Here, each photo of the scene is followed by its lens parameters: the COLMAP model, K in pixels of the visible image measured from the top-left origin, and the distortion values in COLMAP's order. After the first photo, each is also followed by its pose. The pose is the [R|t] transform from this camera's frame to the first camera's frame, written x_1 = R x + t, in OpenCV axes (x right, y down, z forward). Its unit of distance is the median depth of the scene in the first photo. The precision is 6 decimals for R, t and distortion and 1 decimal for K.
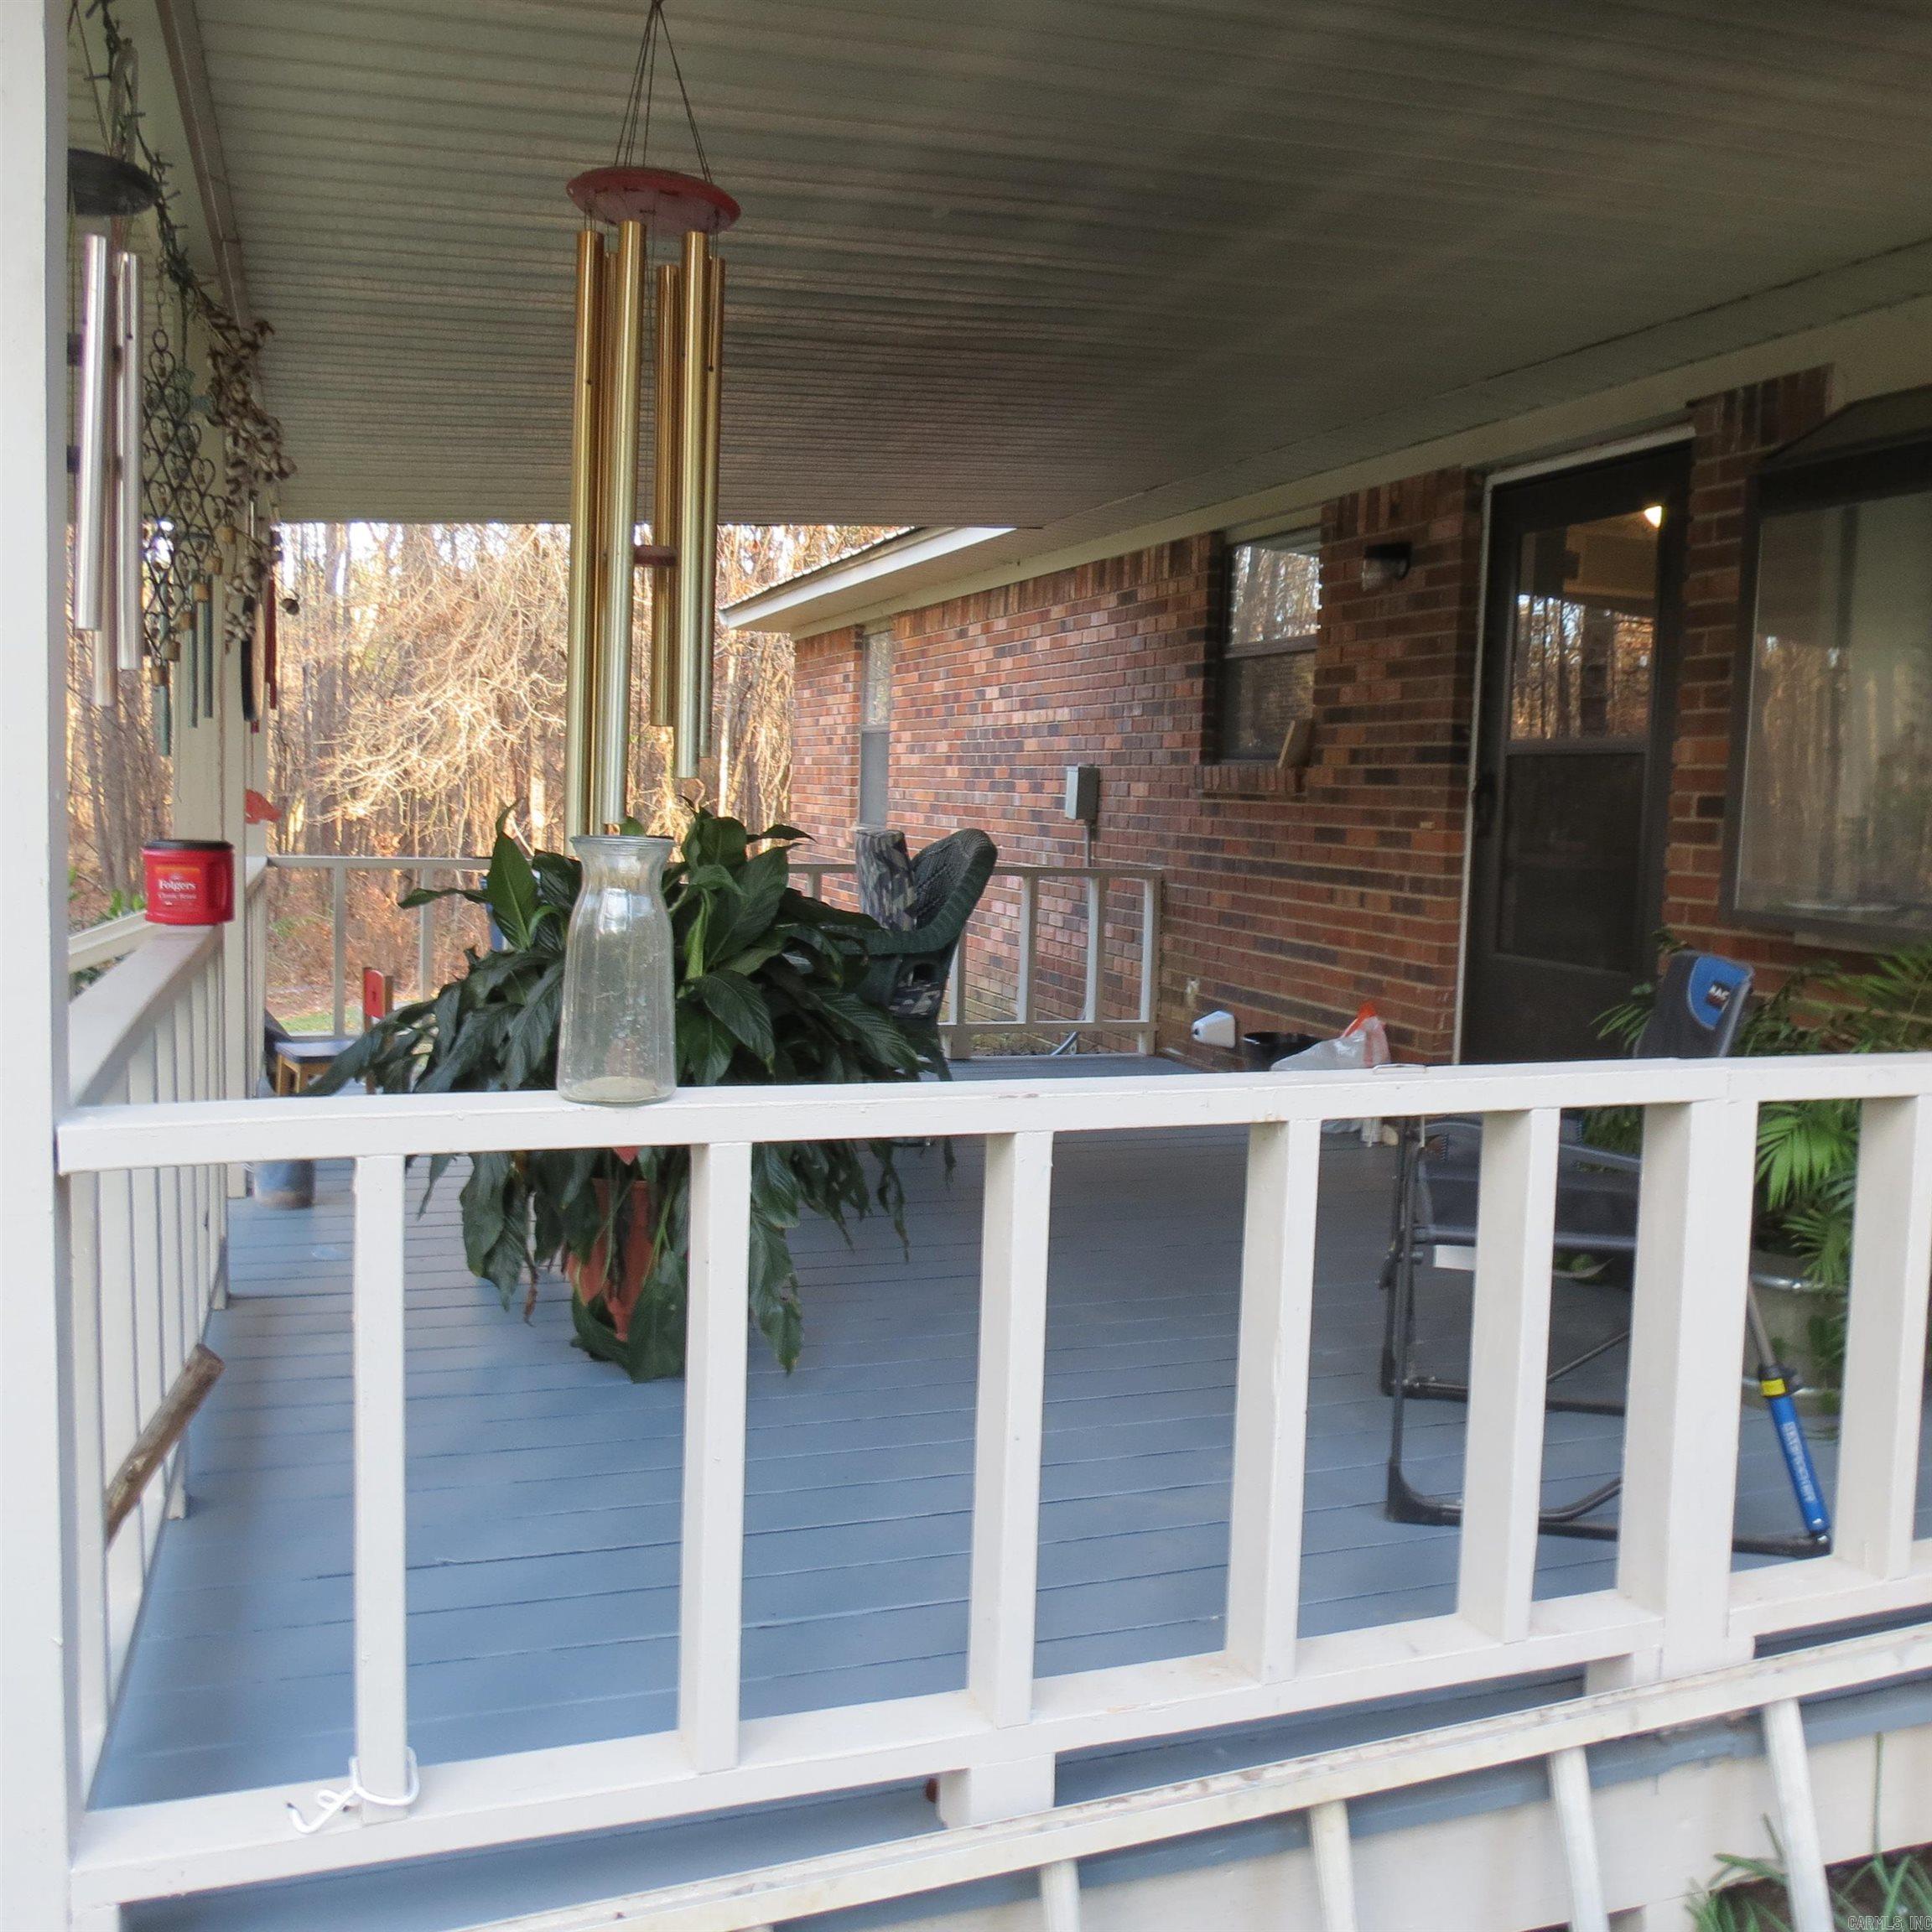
lens RADIAL K [[1830.5, 0, 982.4], [0, 1830.5, 971.0], [0, 0, 1]] dist [-0.028878, 0.000000]
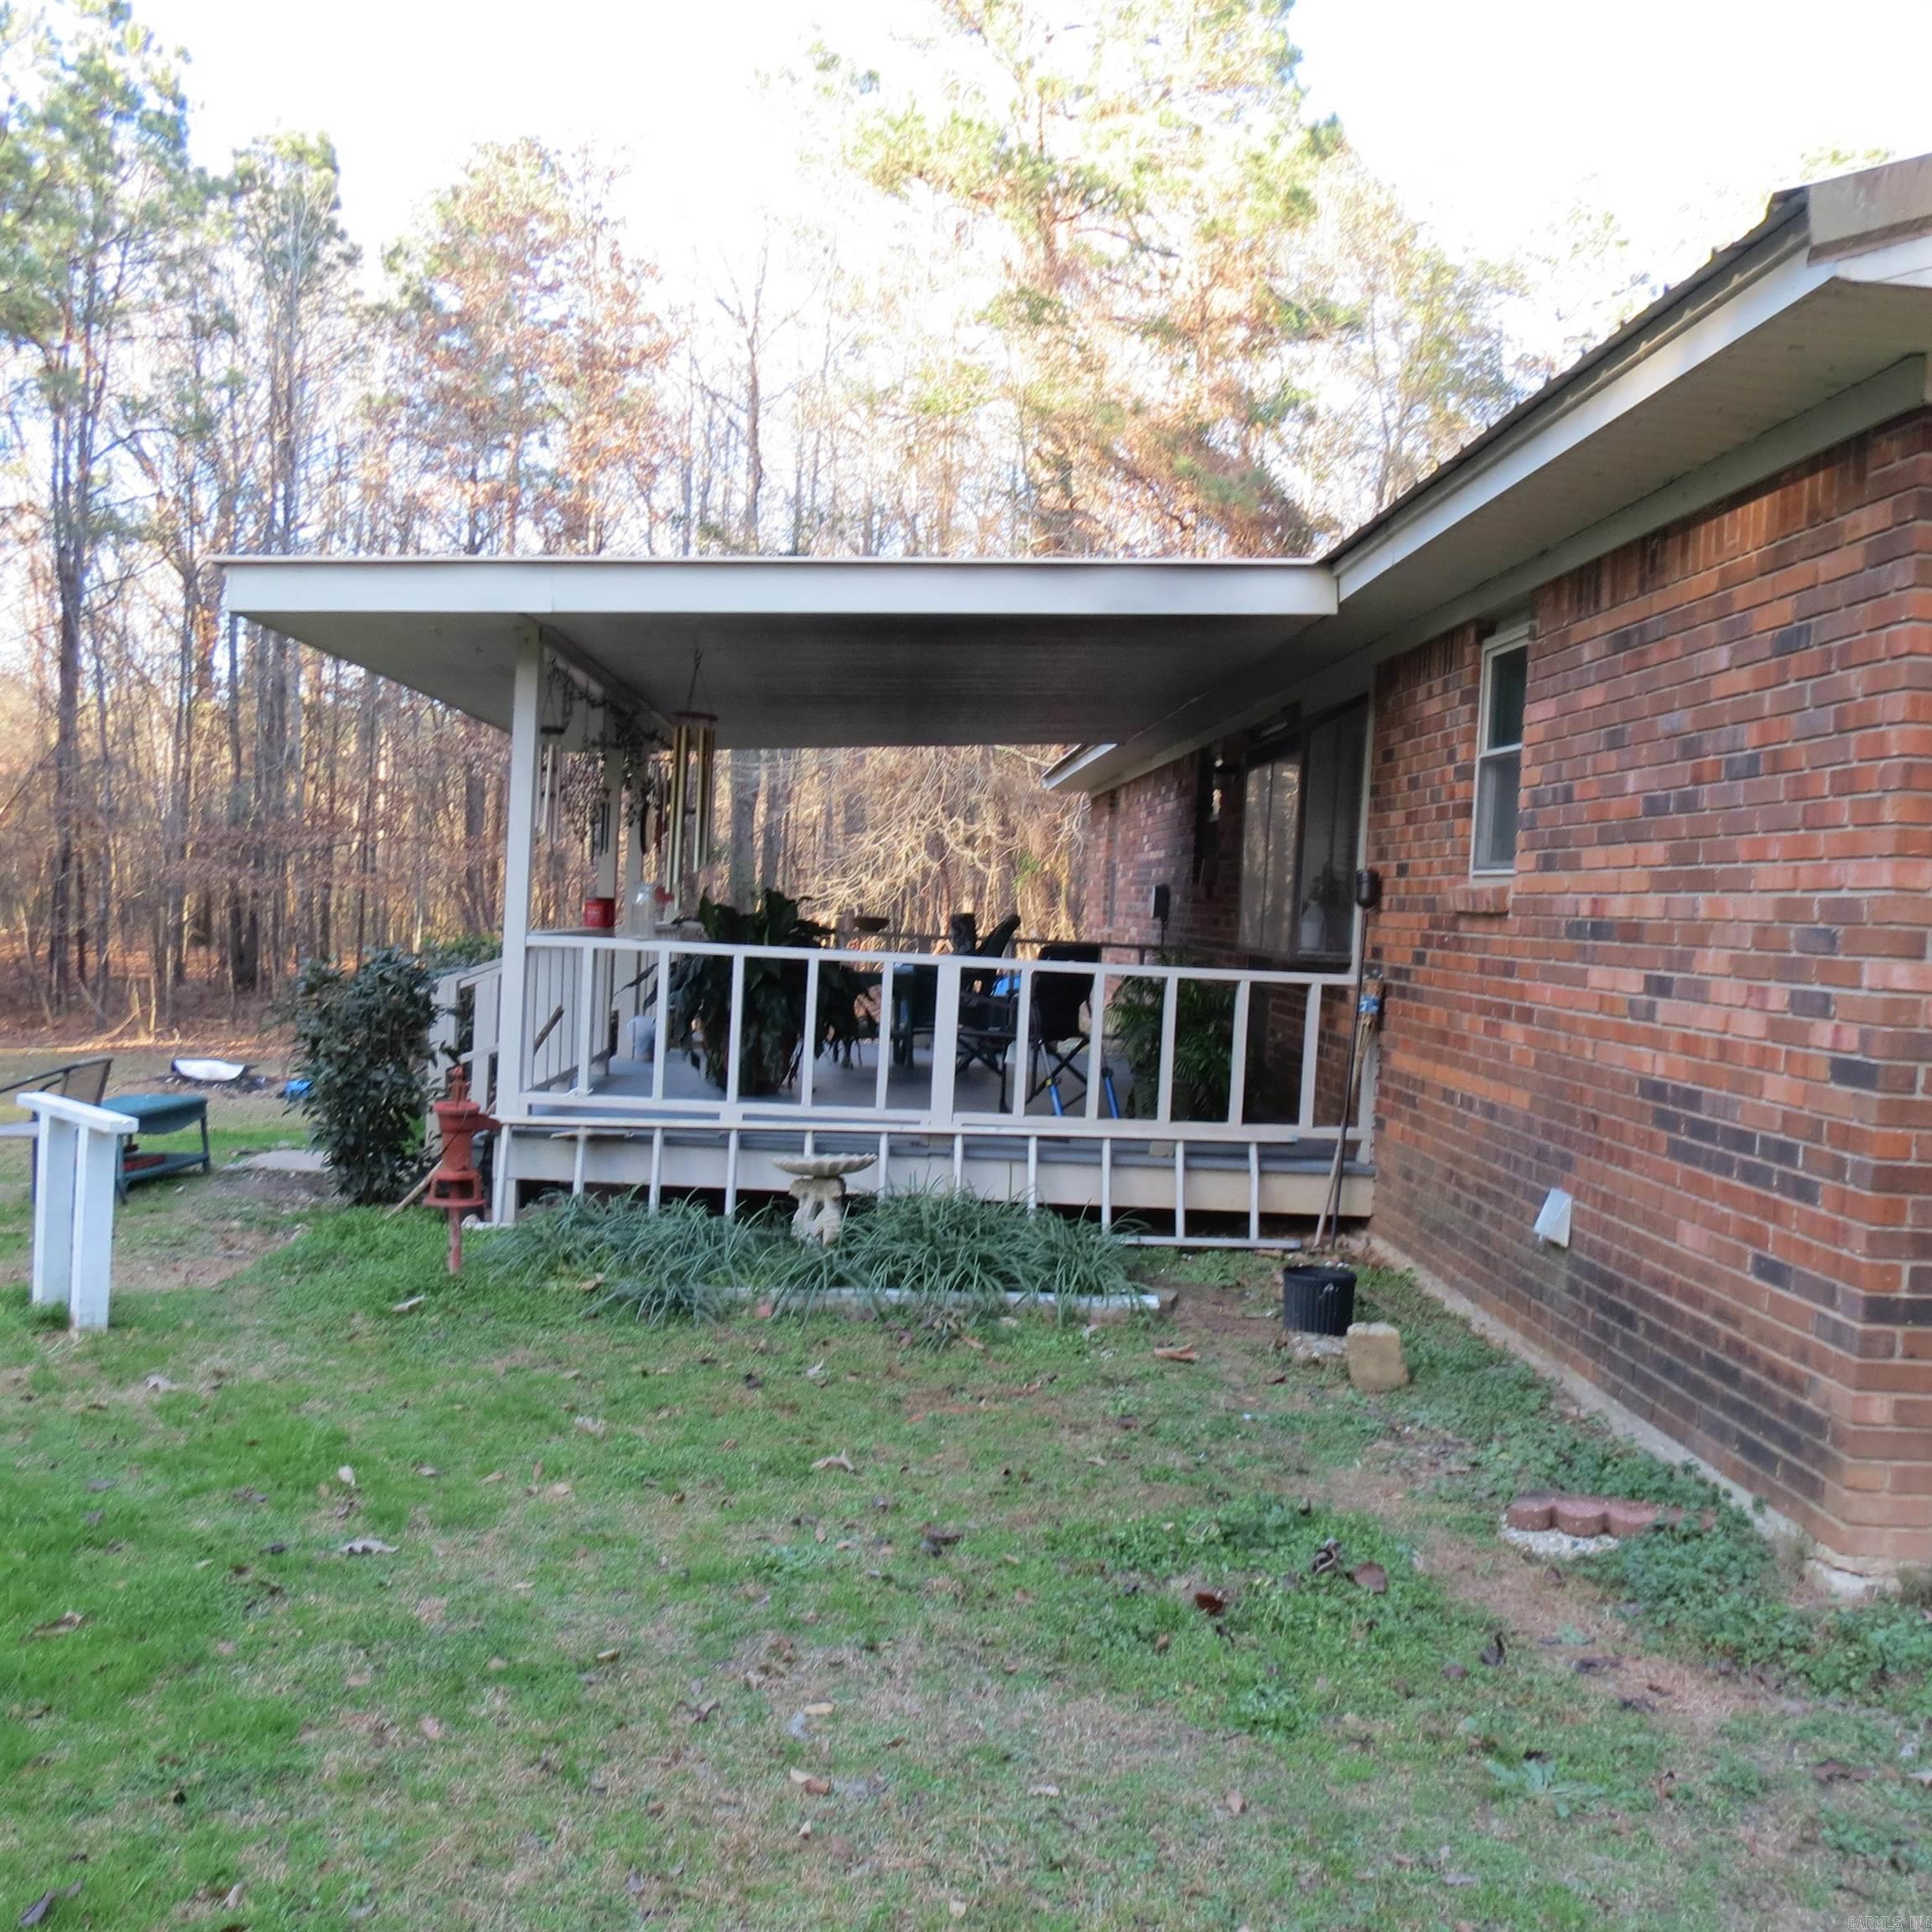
lens RADIAL K [[1830.5, 0, 965.0], [0, 1830.5, 966.4], [0, 0, 1]] dist [-0.028878, 0.000000]
pose [[0.954062, 0.026557, -0.298431, 0.500921], [-0.048496, 0.996617, -0.066353, 0.102293], [0.295660, 0.077778, 0.952122, -0.798970]]
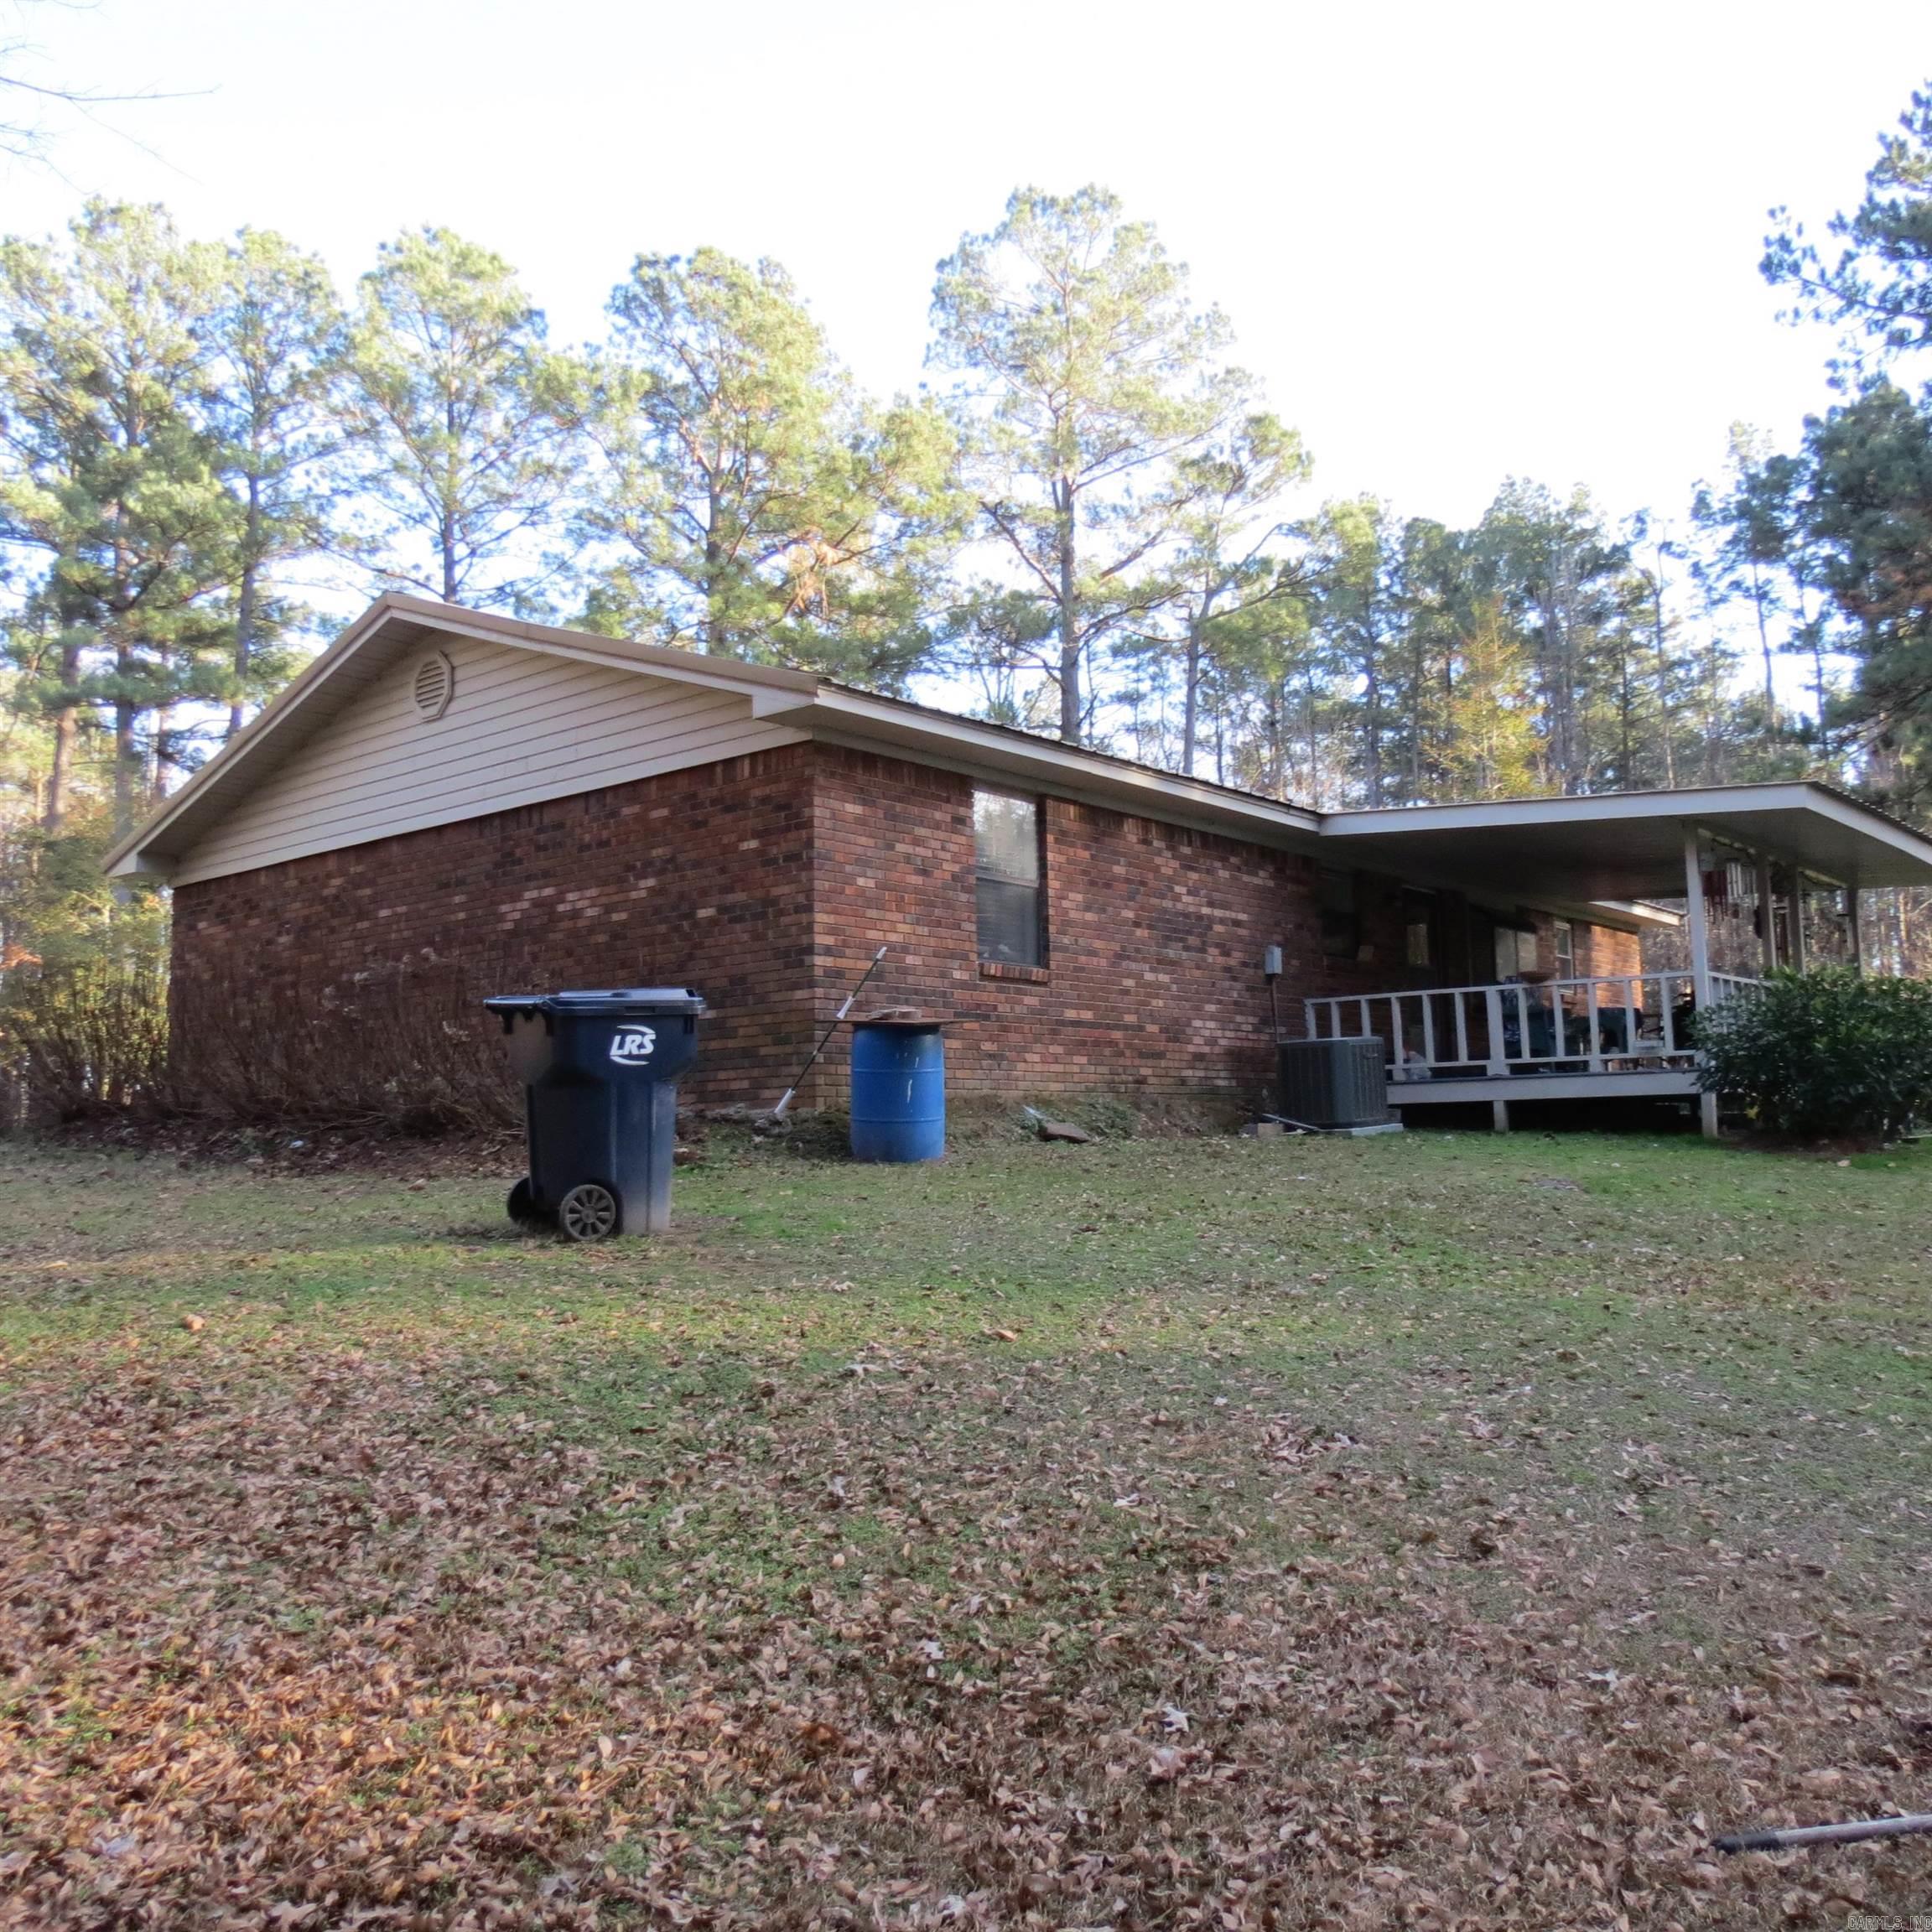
lens RADIAL K [[1830.5, 0, 963.1], [0, 1830.5, 960.3], [0, 0, 1]] dist [-0.028878, 0.000000]
pose [[-0.515788, 0.075768, 0.853359, -1.918393], [0.095396, 0.994966, -0.030682, -0.091878], [-0.851388, 0.065582, -0.520420, 3.055221]]
